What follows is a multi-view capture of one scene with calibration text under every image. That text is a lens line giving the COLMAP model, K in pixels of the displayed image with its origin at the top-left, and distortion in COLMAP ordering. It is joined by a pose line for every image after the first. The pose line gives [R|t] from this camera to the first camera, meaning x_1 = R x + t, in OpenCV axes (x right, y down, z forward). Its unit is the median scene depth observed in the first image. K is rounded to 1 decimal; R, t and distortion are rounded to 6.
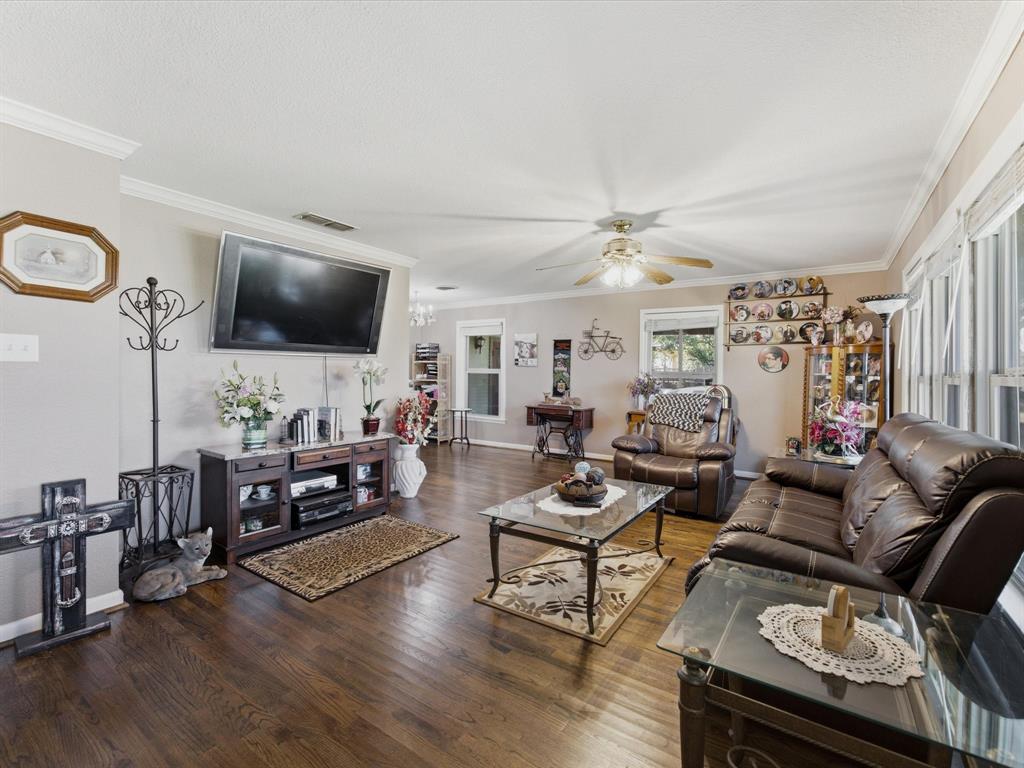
lens RADIAL K [[443.3, 0, 512.0], [0, 443.3, 384.0], [0, 0, 1]] dist [-0.016926, 0.005699]
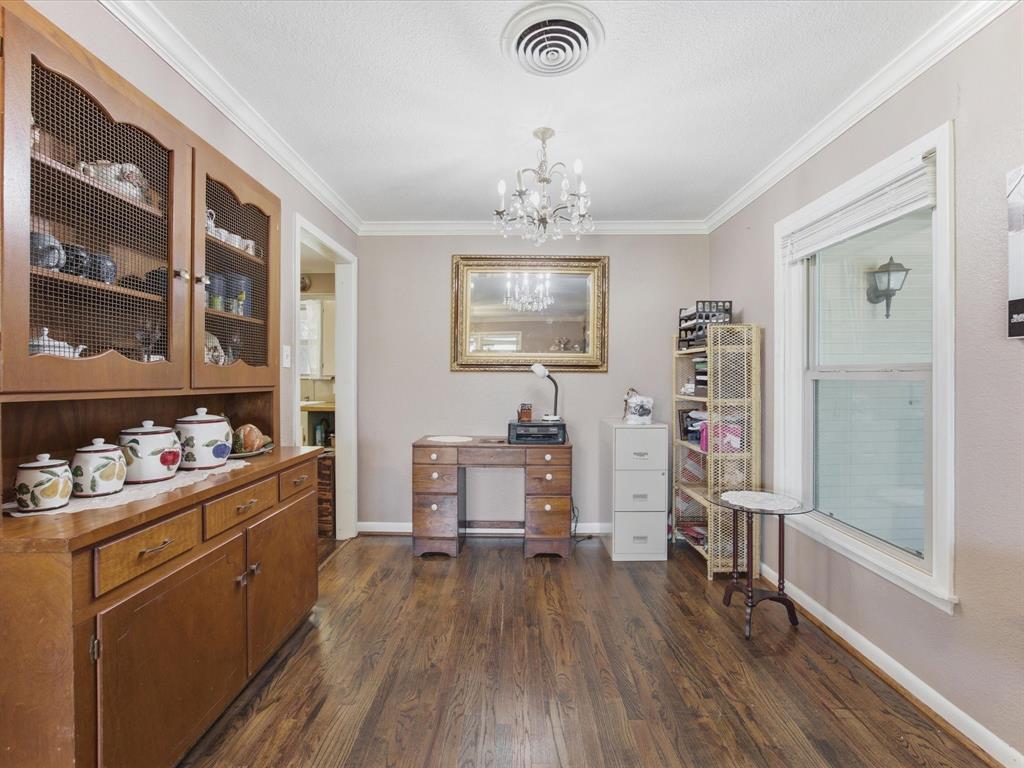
lens RADIAL K [[443.3, 0, 512.0], [0, 443.3, 384.0], [0, 0, 1]] dist [-0.016926, 0.005699]
pose [[0.565830, 0.003668, -0.824513, 0.043893], [-0.015704, 0.999857, -0.006330, -0.020402], [0.824372, 0.016530, 0.565807, 0.782444]]
